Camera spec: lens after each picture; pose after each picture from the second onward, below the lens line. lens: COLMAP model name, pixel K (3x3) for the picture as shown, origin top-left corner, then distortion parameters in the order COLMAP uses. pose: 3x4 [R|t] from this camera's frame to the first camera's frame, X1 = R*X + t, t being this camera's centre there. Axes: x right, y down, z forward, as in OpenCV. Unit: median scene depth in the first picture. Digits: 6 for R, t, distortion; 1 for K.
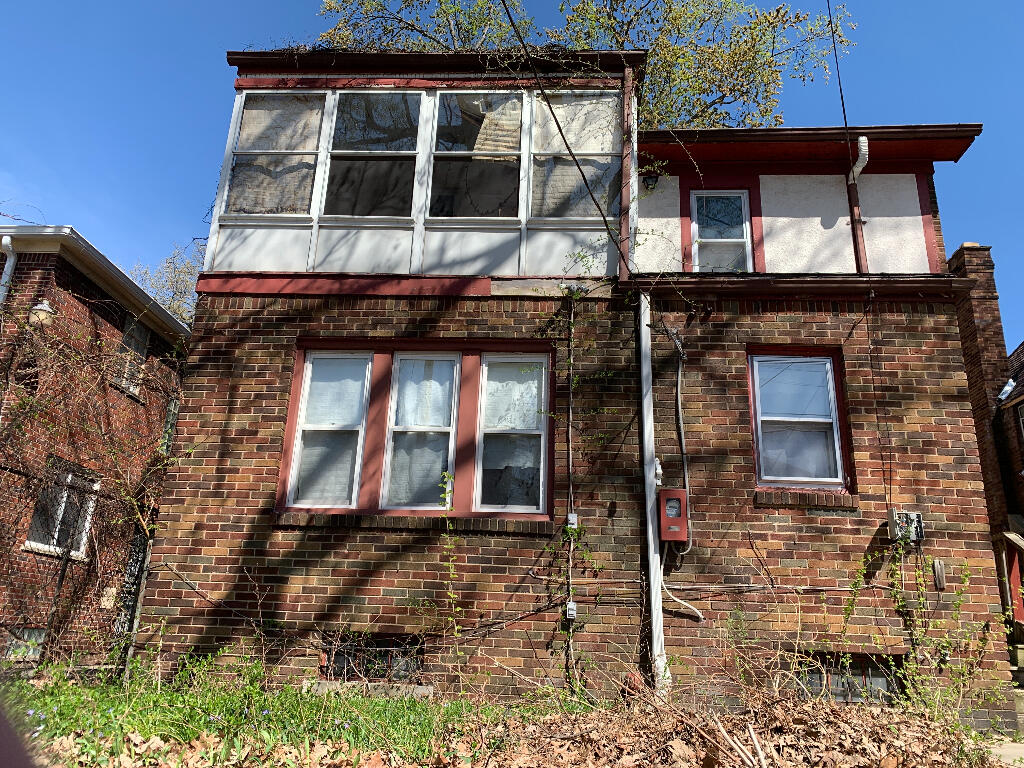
lens RADIAL K [[779.7, 0, 512.0], [0, 779.7, 384.0], [0, 0, 1]] dist [0.084345, -0.161730]
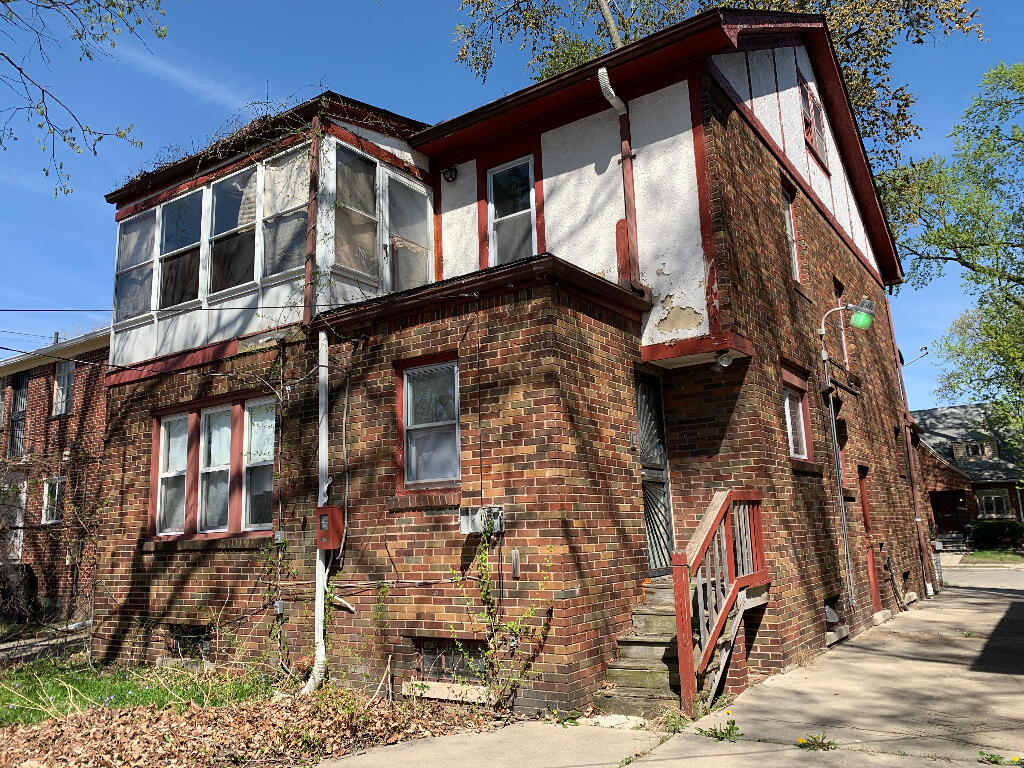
lens RADIAL K [[779.7, 0, 512.0], [0, 779.7, 384.0], [0, 0, 1]] dist [0.084345, -0.161730]
pose [[0.857364, -0.165354, -0.487426, 0.937900], [0.228971, 0.970657, 0.073467, -0.060002], [0.460975, -0.174595, 0.870068, 0.112125]]
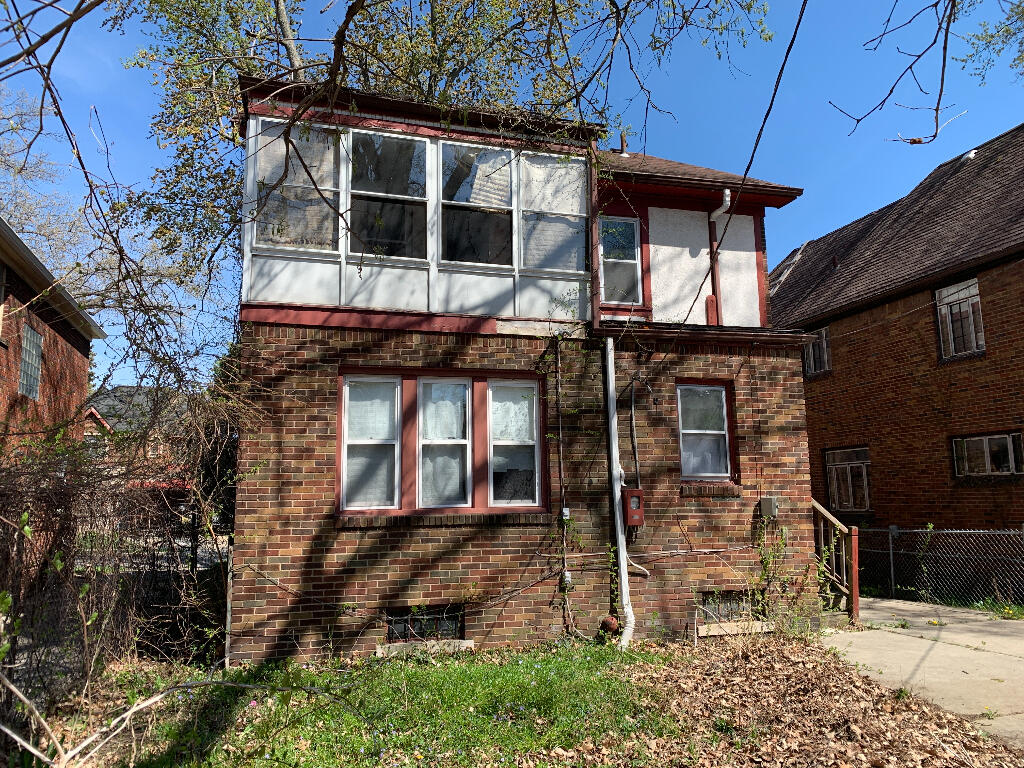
lens RADIAL K [[784.6, 0, 502.5], [0, 784.6, 382.5], [0, 0, 1]] dist [0.107443, -0.224971]
pose [[0.937784, -0.000752, 0.347218, -0.454602], [-0.060356, 0.984420, 0.165147, -0.244774], [-0.341932, -0.175829, 0.923129, -0.177178]]
